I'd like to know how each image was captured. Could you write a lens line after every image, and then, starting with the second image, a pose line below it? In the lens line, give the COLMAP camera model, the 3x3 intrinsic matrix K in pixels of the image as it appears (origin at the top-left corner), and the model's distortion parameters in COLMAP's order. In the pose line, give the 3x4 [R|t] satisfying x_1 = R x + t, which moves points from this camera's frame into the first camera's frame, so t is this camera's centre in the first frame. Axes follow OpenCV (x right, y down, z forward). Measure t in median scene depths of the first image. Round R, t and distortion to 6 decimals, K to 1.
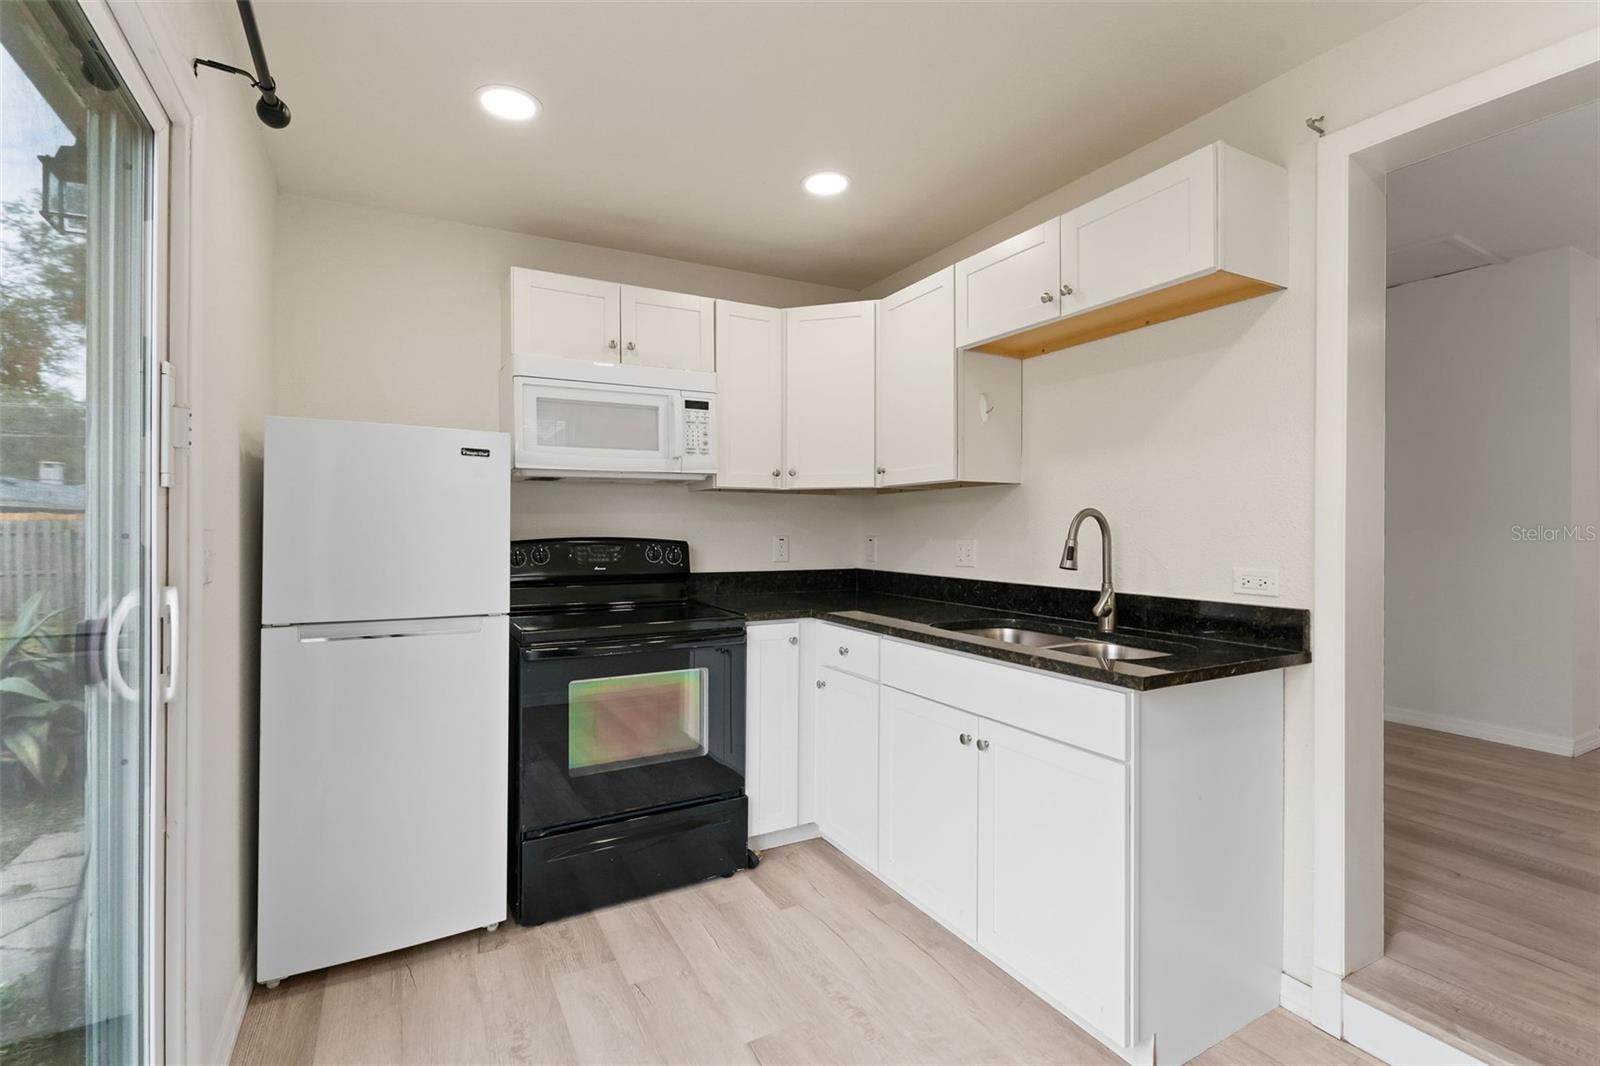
lens RADIAL K [[721.5, 0, 788.4], [0, 721.5, 524.5], [0, 0, 1]] dist [0.003048, -0.000015]
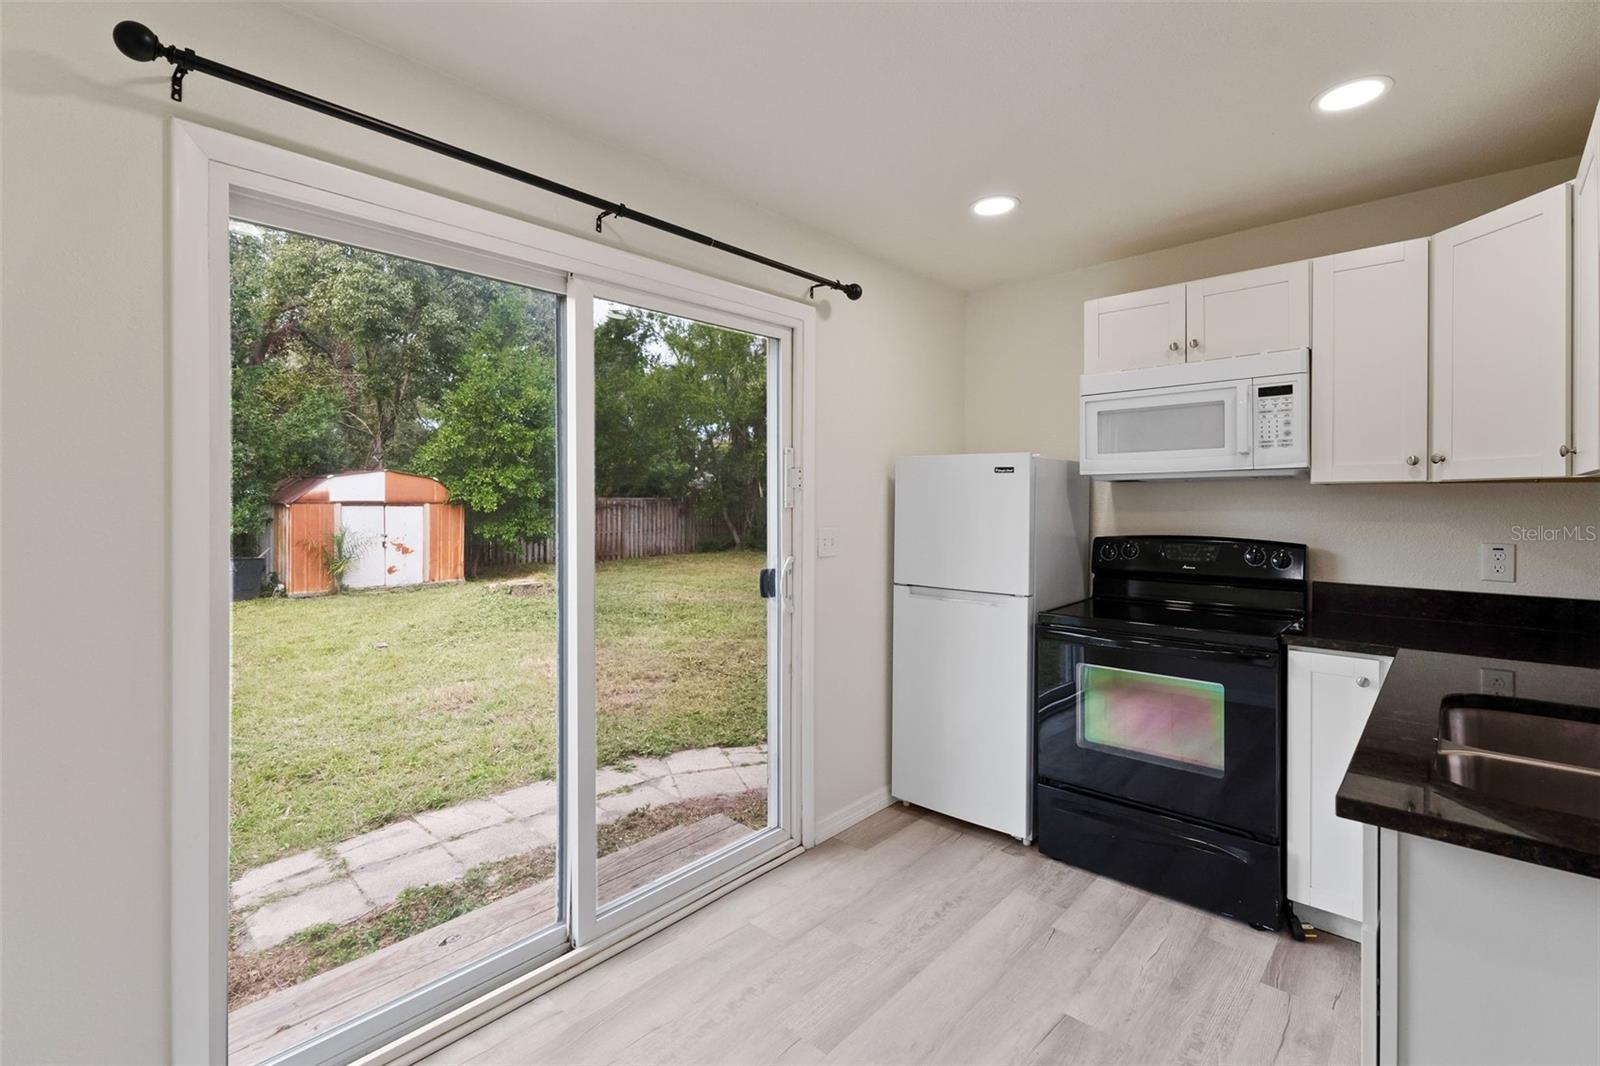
lens RADIAL K [[721.5, 0, 794.5], [0, 721.5, 496.3], [0, 0, 1]] dist [0.003048, -0.000015]
pose [[0.327473, -0.006706, -0.944837, 0.559037], [0.001371, 0.999977, -0.006622, -0.035124], [0.944859, 0.000873, 0.327475, 0.172895]]
